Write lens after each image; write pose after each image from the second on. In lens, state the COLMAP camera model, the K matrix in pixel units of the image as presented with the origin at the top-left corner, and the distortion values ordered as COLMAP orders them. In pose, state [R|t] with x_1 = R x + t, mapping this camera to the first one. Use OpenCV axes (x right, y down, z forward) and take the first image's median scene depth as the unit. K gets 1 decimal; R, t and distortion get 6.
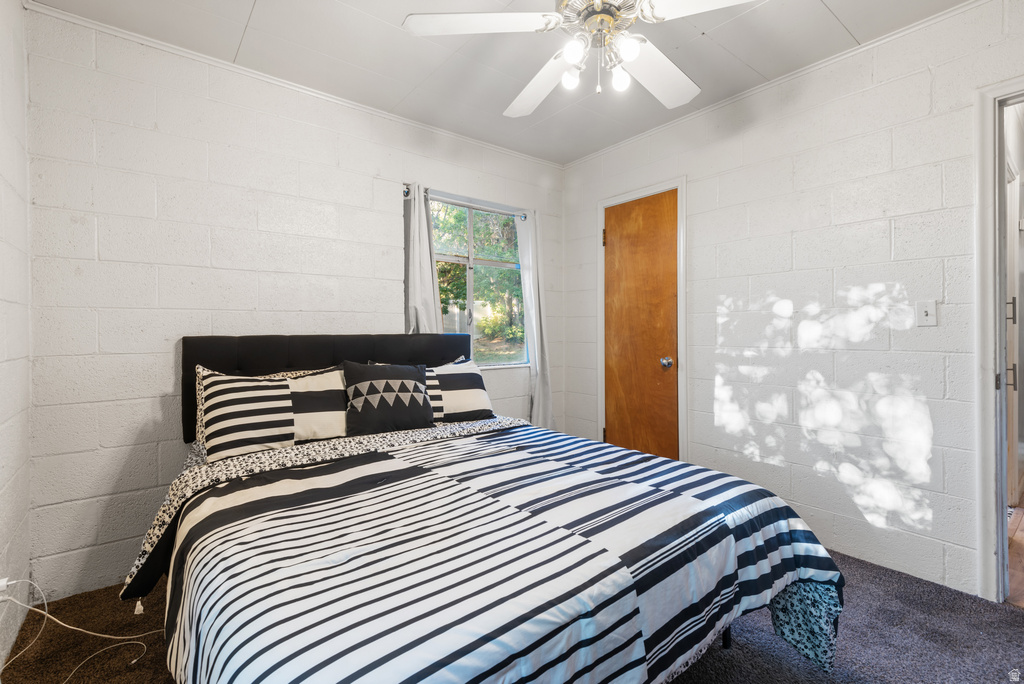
lens RADIAL K [[464.8, 0, 506.0], [0, 464.8, 328.1], [0, 0, 1]] dist [0.017370, -0.000283]
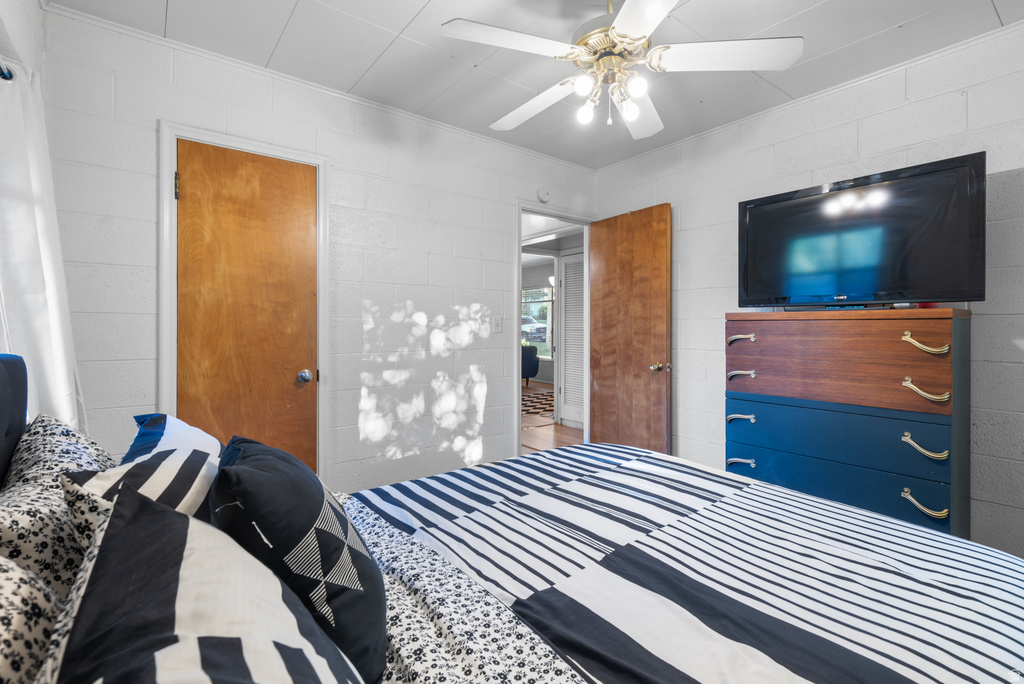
lens RADIAL K [[464.8, 0, 506.3], [0, 464.8, 328.7], [0, 0, 1]] dist [0.017370, -0.000283]
pose [[0.016878, 0.014715, 0.999749, -0.508506], [-0.010955, 0.999834, -0.014531, -0.002681], [-0.999798, -0.010707, 0.017037, 0.718250]]
